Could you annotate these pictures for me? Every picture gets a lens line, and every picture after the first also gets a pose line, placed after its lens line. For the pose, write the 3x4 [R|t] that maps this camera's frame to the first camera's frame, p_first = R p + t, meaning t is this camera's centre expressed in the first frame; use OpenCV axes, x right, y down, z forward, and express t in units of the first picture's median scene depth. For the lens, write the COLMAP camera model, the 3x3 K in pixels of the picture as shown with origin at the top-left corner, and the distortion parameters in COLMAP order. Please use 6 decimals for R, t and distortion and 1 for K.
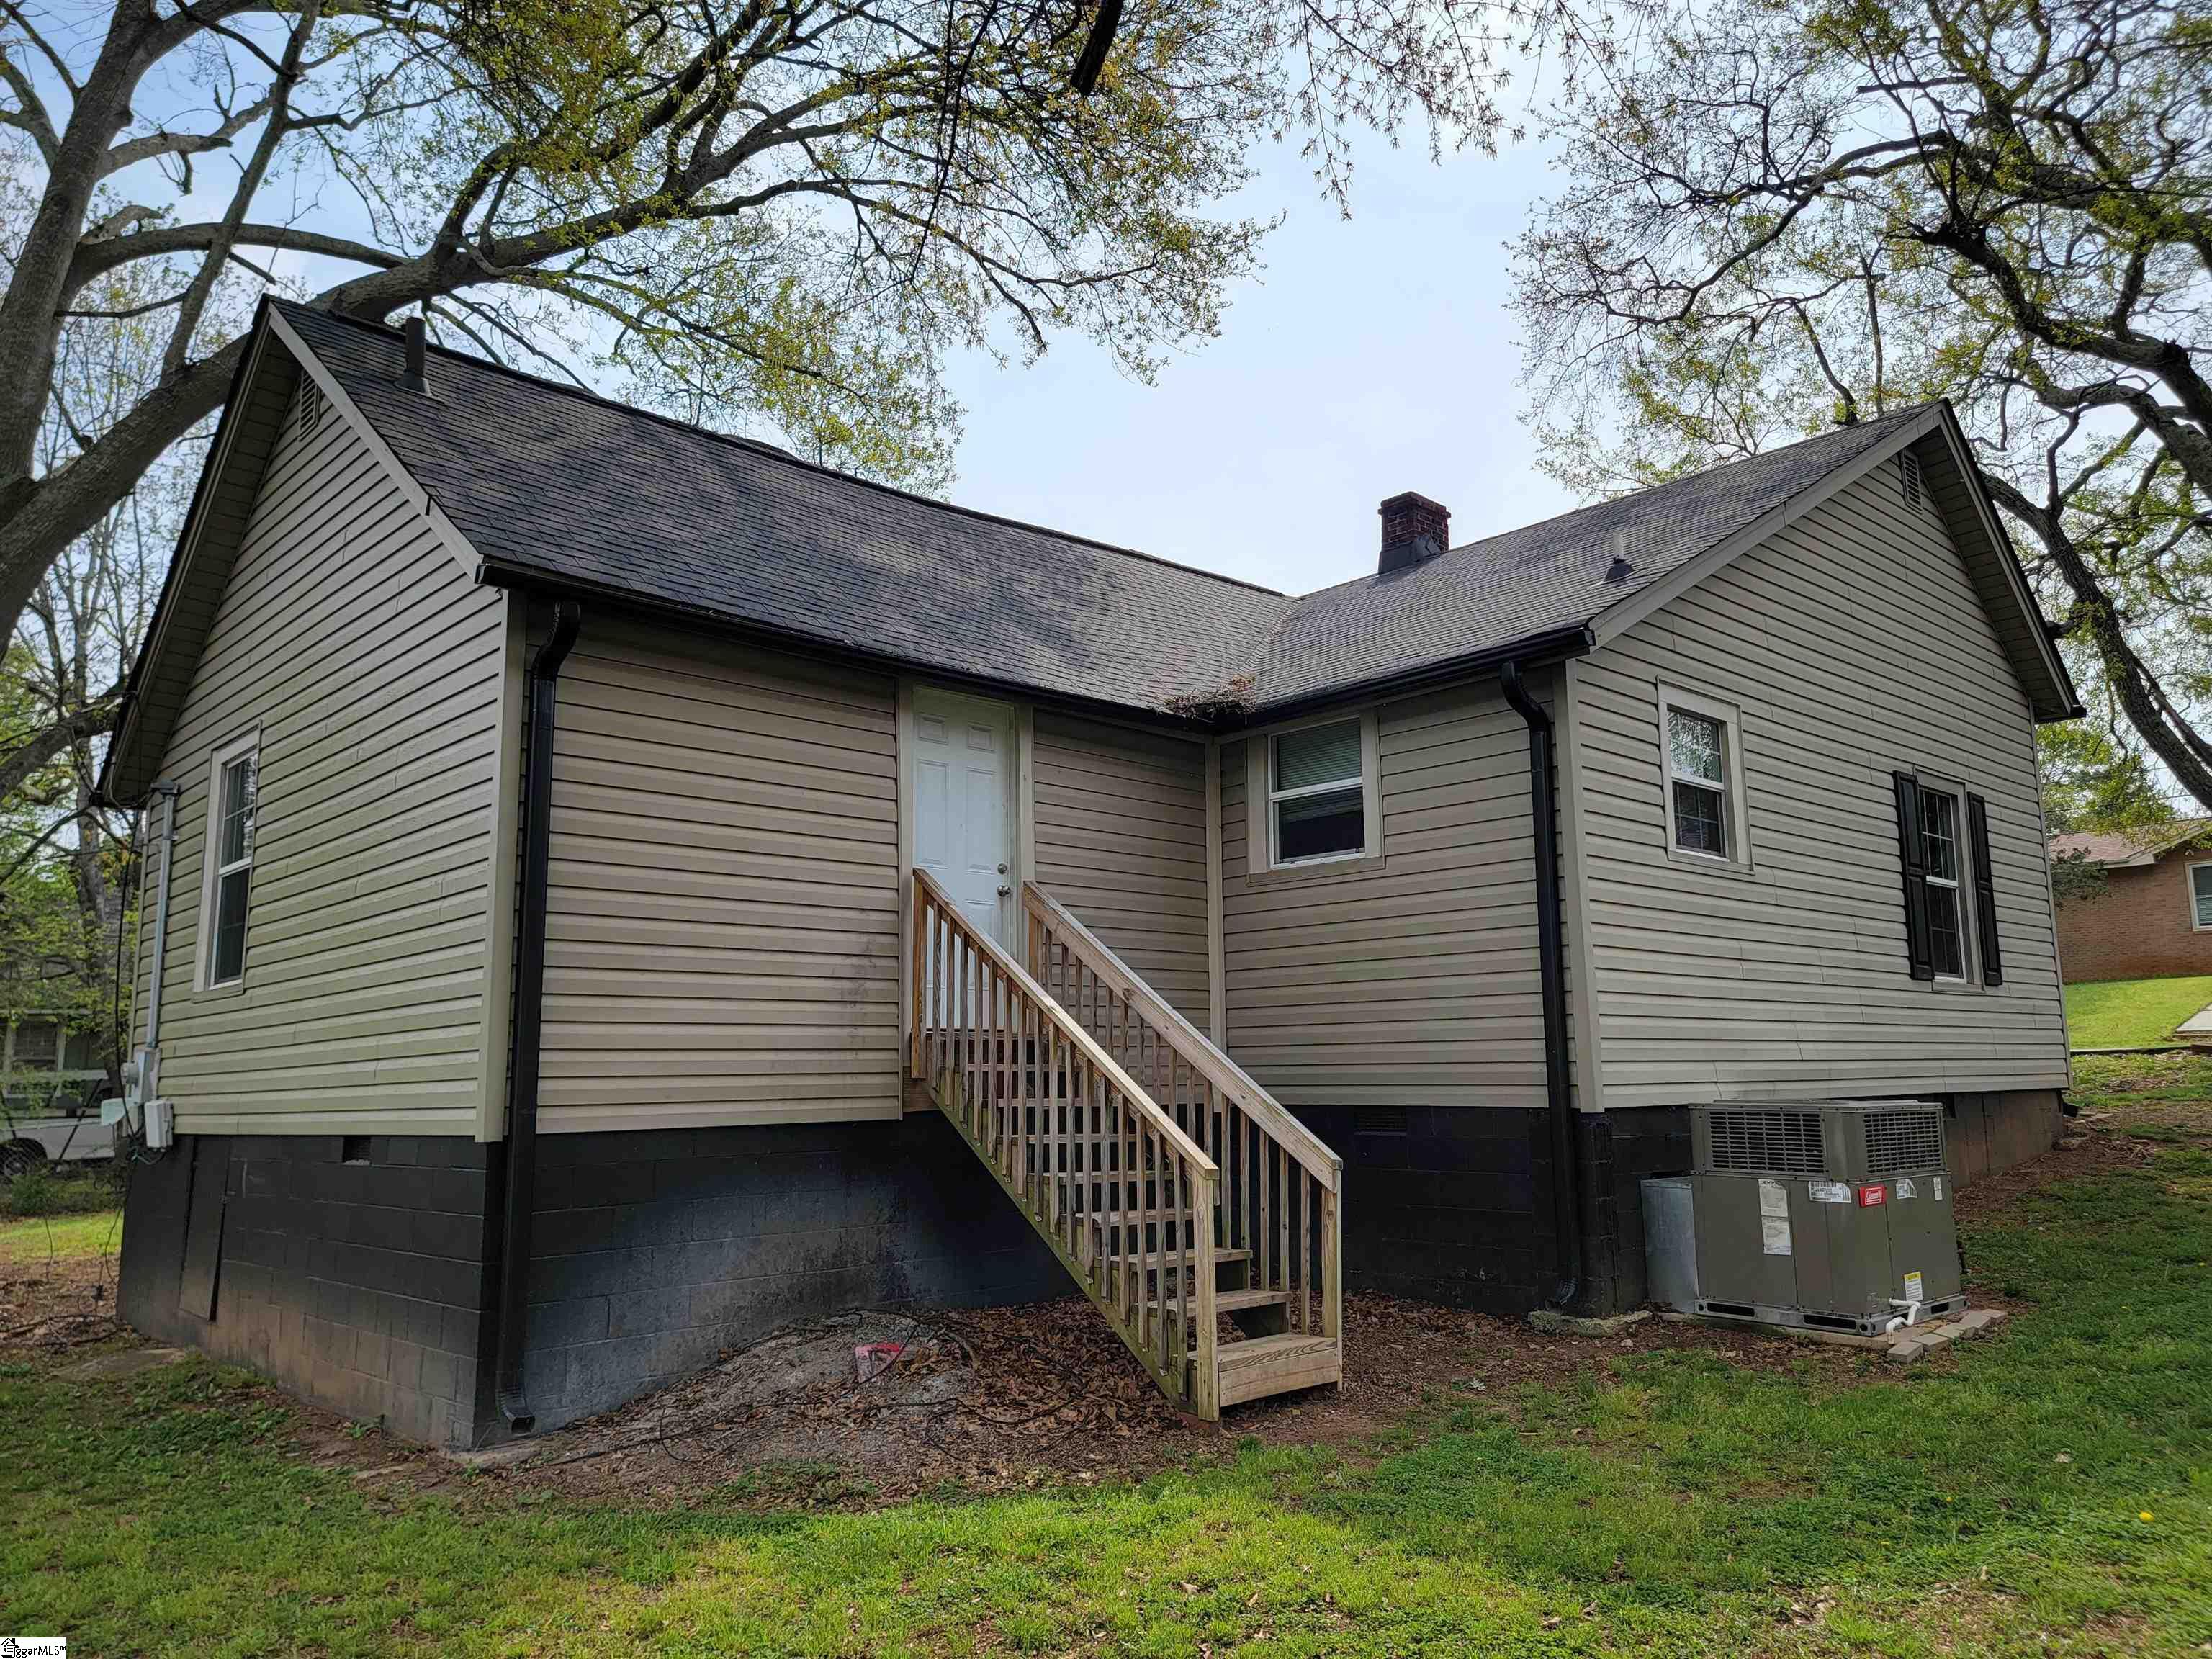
lens RADIAL K [[1560.7, 0, 1106.0], [0, 1560.7, 829.5], [0, 0, 1]] dist [0.018654, -0.001528]
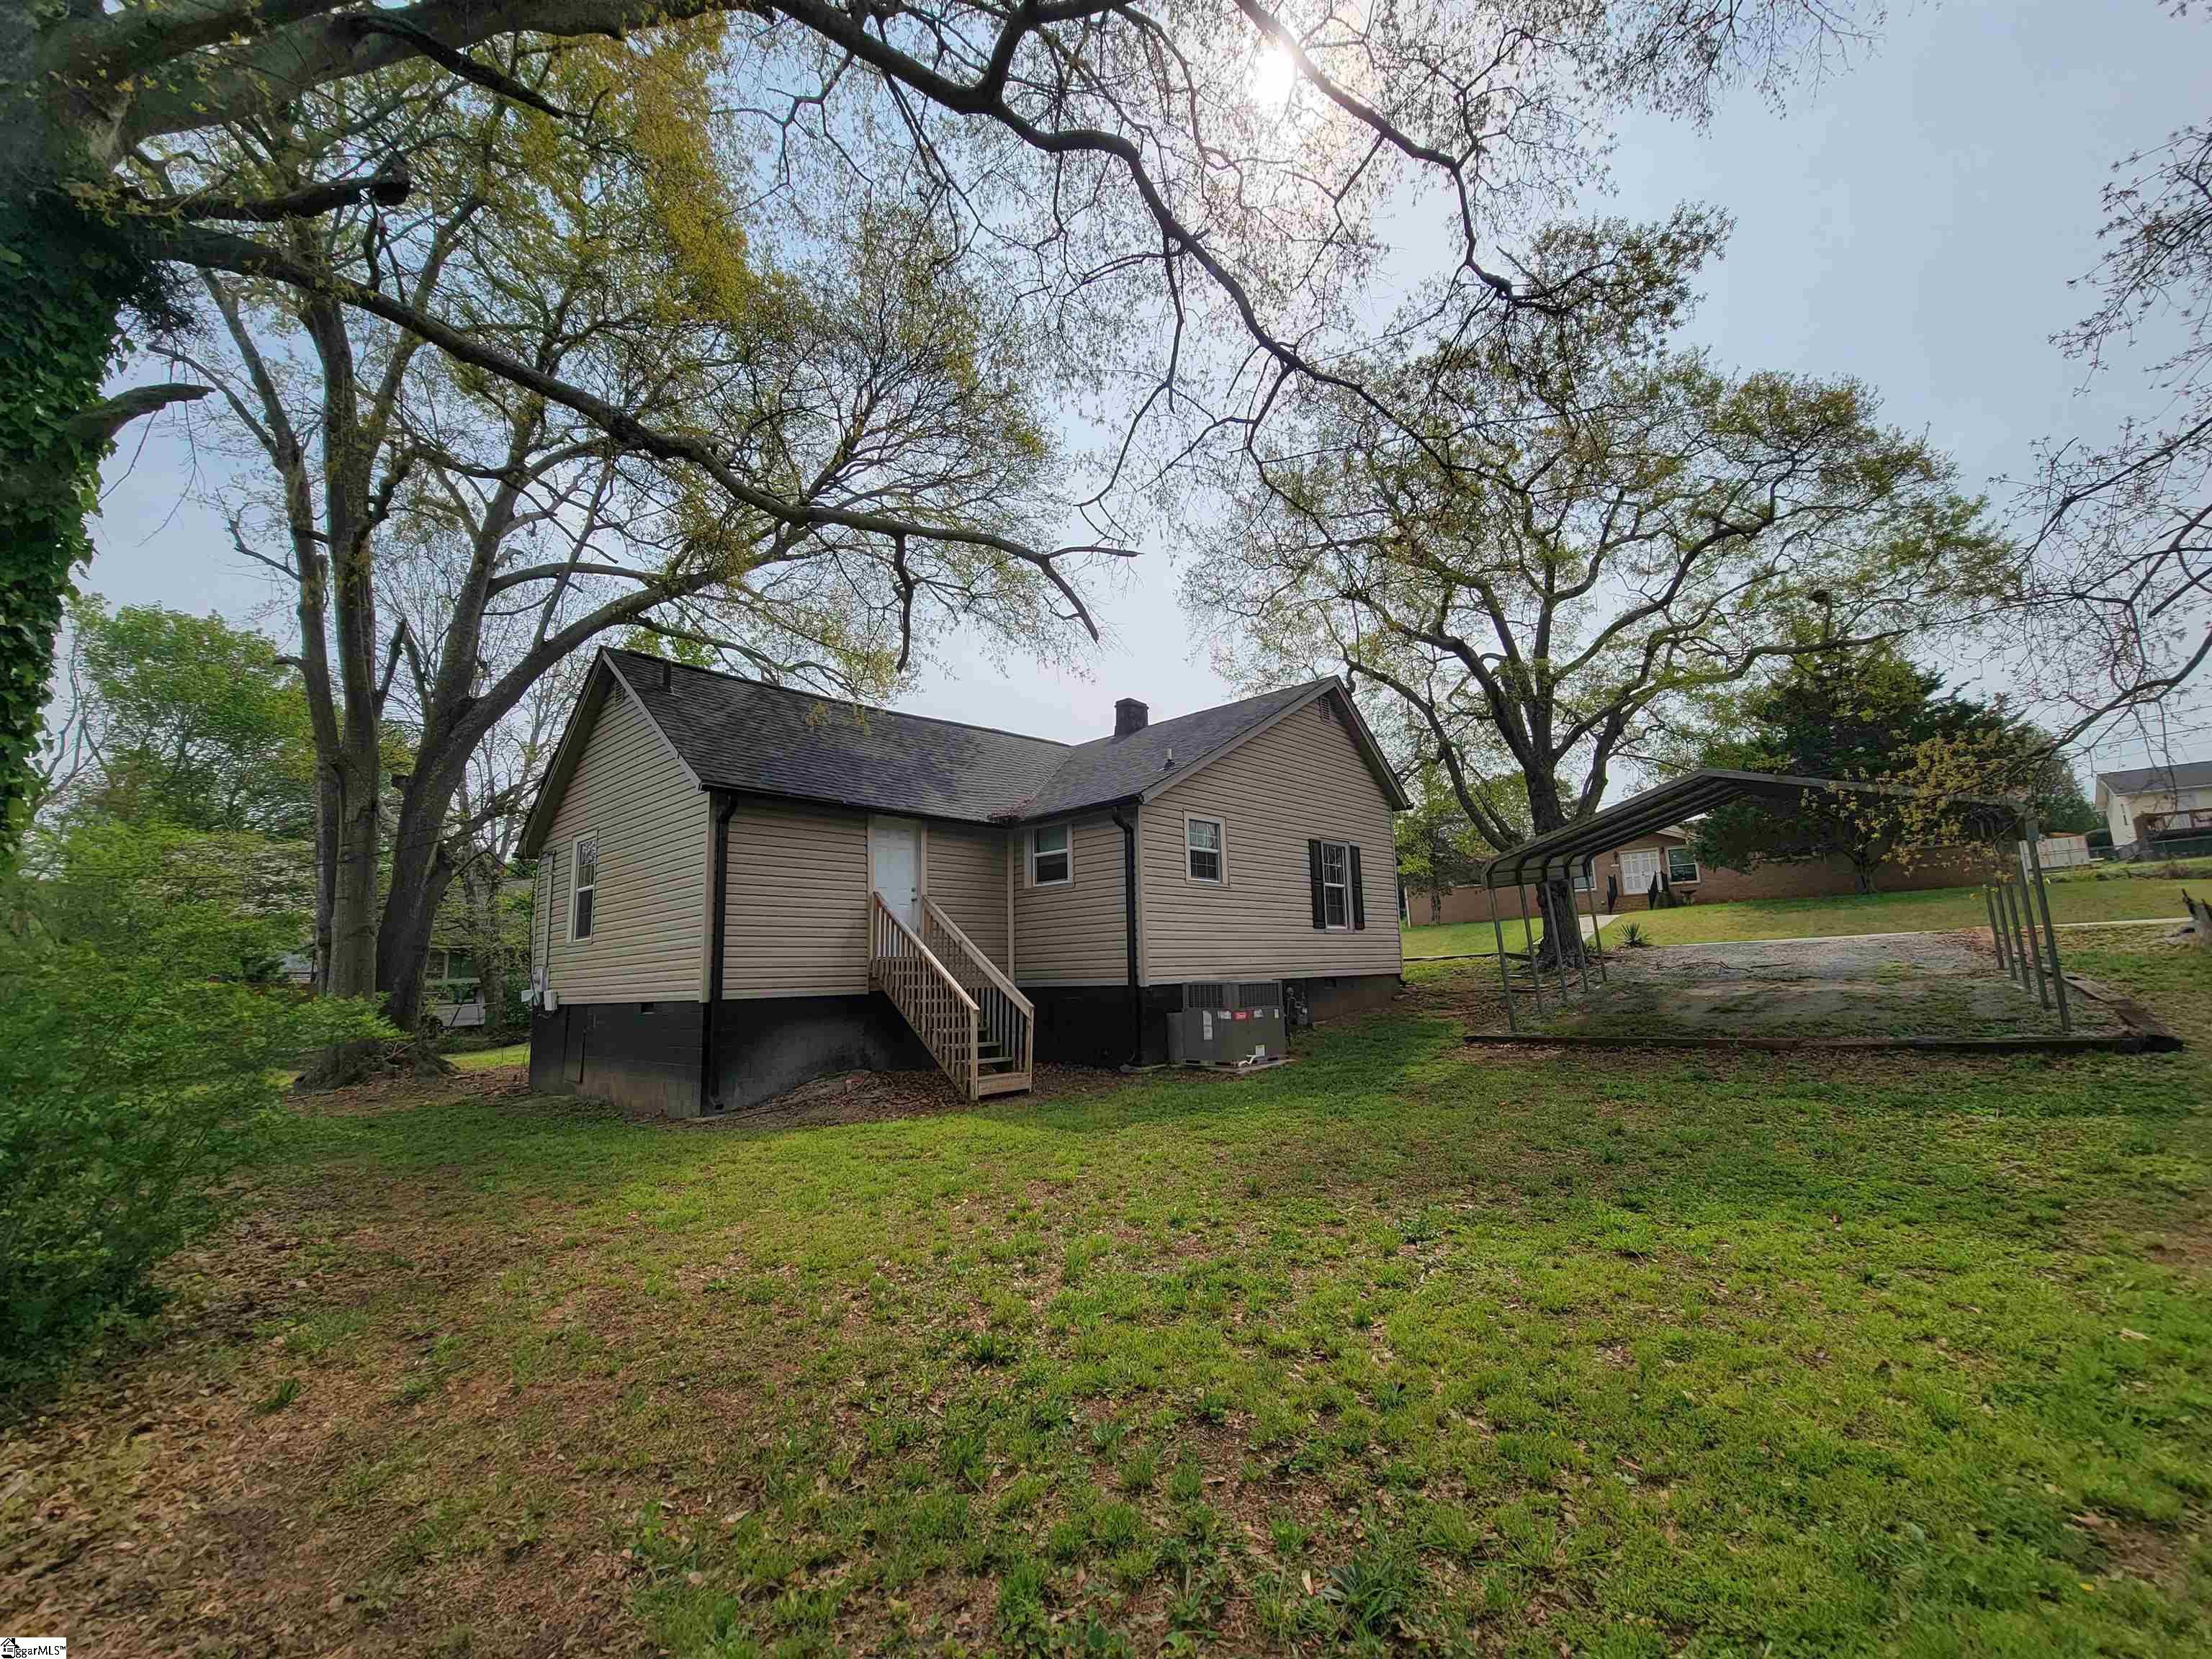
lens RADIAL K [[901.0, 0, 1086.2], [0, 901.0, 824.0], [0, 0, 1]] dist [-0.041259, 0.000018]
pose [[0.998244, -0.005732, 0.058950, 0.126265], [0.006440, 0.999909, -0.011826, -0.062121], [-0.058877, 0.012184, 0.998191, -0.425438]]
